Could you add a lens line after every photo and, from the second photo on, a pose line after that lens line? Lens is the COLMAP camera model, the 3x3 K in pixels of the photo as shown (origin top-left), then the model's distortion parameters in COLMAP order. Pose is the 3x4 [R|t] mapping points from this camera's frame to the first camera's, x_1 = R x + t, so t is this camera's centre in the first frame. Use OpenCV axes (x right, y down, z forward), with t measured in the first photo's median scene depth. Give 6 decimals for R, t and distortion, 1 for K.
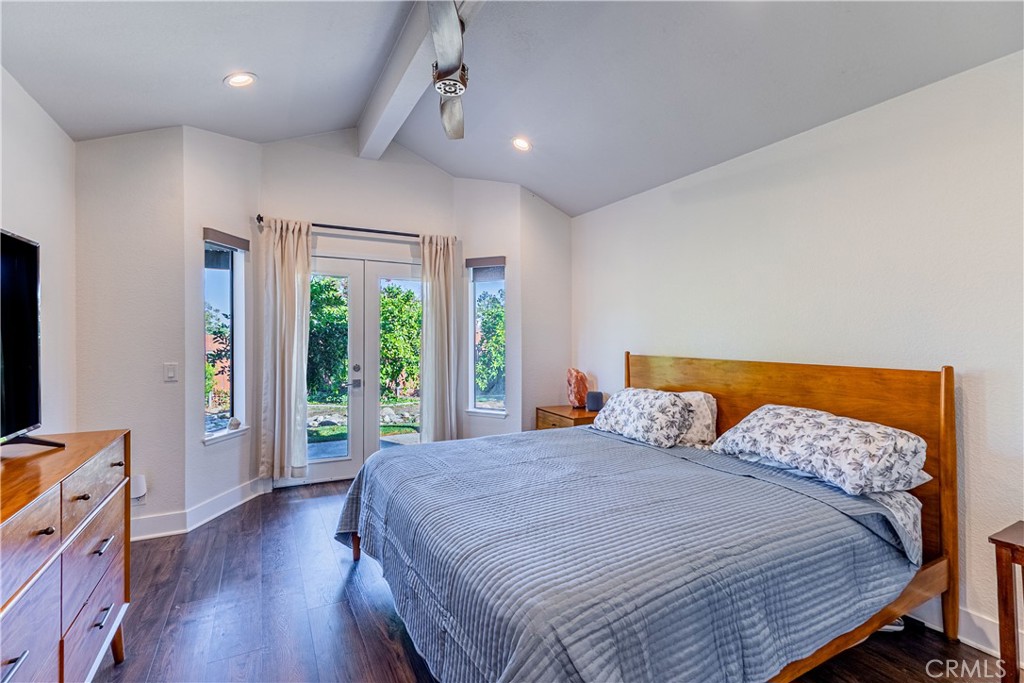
lens RADIAL K [[481.5, 0, 512.0], [0, 481.5, 341.5], [0, 0, 1]] dist [-0.002596, -0.002328]
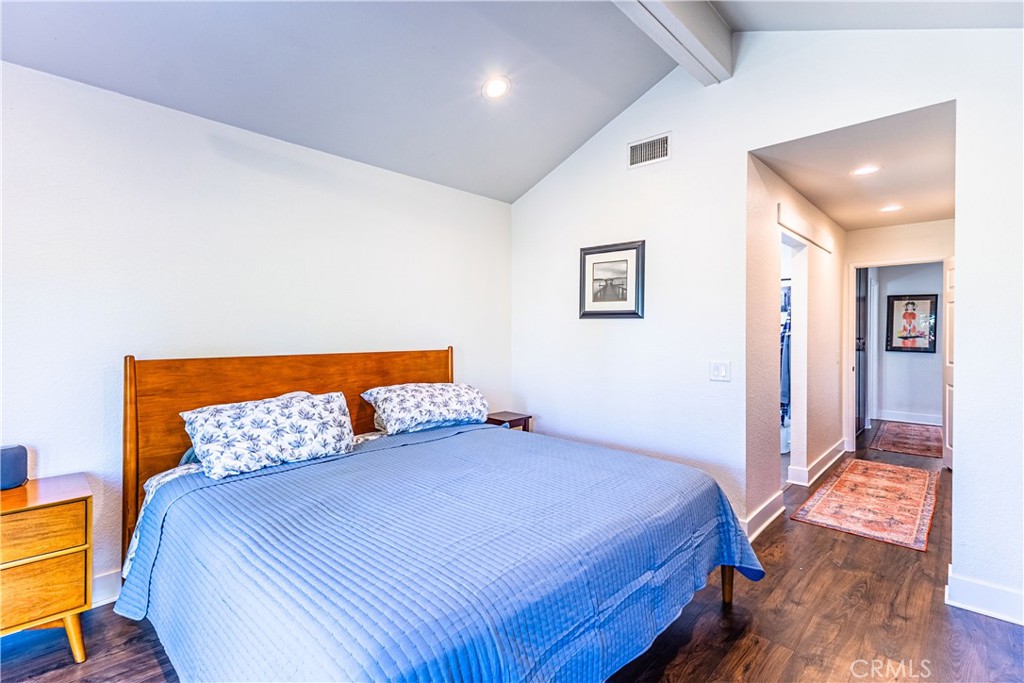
lens RADIAL K [[484.8, 0, 482.2], [0, 484.8, 329.4], [0, 0, 1]] dist [0.001678, -0.000047]
pose [[-0.303987, -0.003032, 0.952671, -0.737289], [0.006986, 0.999961, 0.005412, -0.018303], [-0.952650, 0.008301, -0.303954, 1.194416]]
